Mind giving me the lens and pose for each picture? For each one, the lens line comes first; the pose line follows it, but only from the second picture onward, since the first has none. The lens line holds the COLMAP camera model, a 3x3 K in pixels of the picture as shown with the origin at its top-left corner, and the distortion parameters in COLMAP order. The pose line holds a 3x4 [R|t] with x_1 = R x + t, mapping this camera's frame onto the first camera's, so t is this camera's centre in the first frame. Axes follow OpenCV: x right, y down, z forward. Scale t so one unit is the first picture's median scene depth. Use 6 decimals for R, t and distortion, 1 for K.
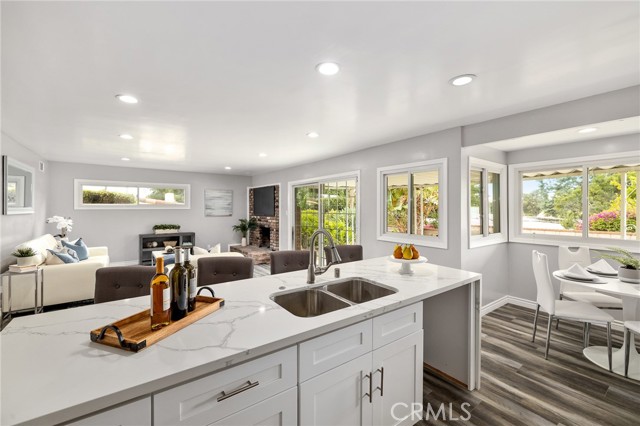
lens RADIAL K [[275.1, 0, 324.4], [0, 275.1, 206.8], [0, 0, 1]] dist [0.003229, -0.001251]
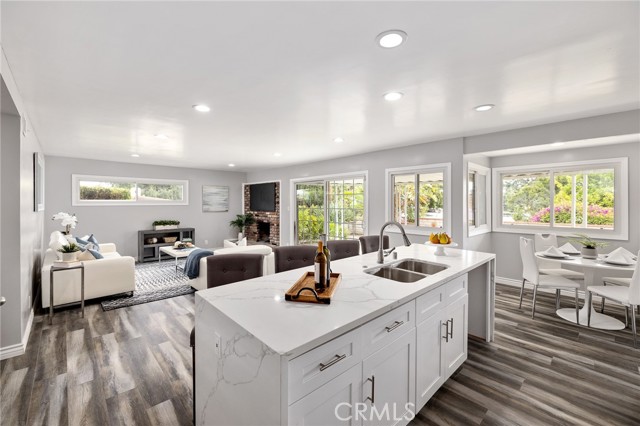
lens RADIAL K [[275.1, 0, 324.3], [0, 275.1, 203.4], [0, 0, 1]] dist [0.003229, -0.001251]
pose [[0.991938, -0.002021, 0.126704, -0.145036], [0.001338, 0.999984, 0.005476, -0.003030], [-0.126713, -0.005262, 0.991925, -0.073419]]
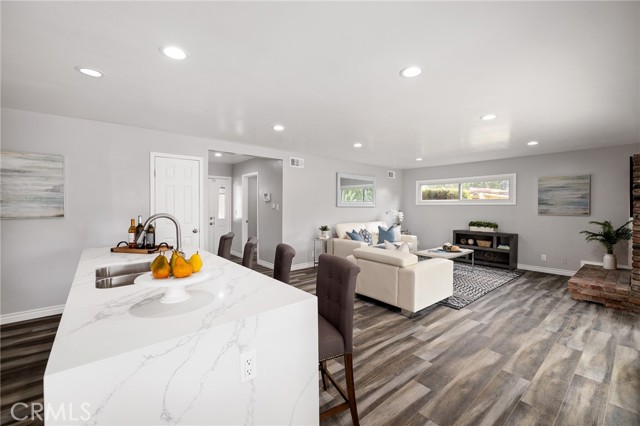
lens RADIAL K [[275.1, 0, 316.0], [0, 275.1, 208.9], [0, 0, 1]] dist [0.003229, -0.001251]
pose [[0.054215, 0.010397, -0.998475, 0.326583], [-0.000509, 0.999946, 0.010385, 0.014765], [0.998529, -0.000054, 0.054217, 0.456658]]
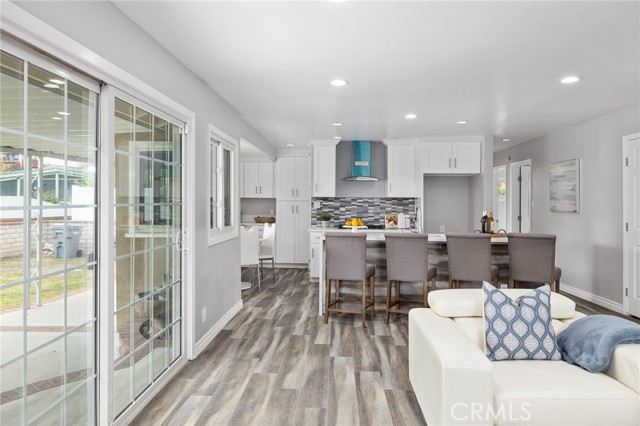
lens RADIAL K [[417.6, 0, 316.3], [0, 417.6, 206.7], [0, 0, 1]] dist [-0.019359, 0.007191]
pose [[-0.770993, -0.012207, 0.636727, -0.383011], [-0.006367, 0.999914, 0.011460, 0.017226], [-0.636812, 0.004781, -0.771005, 1.086536]]
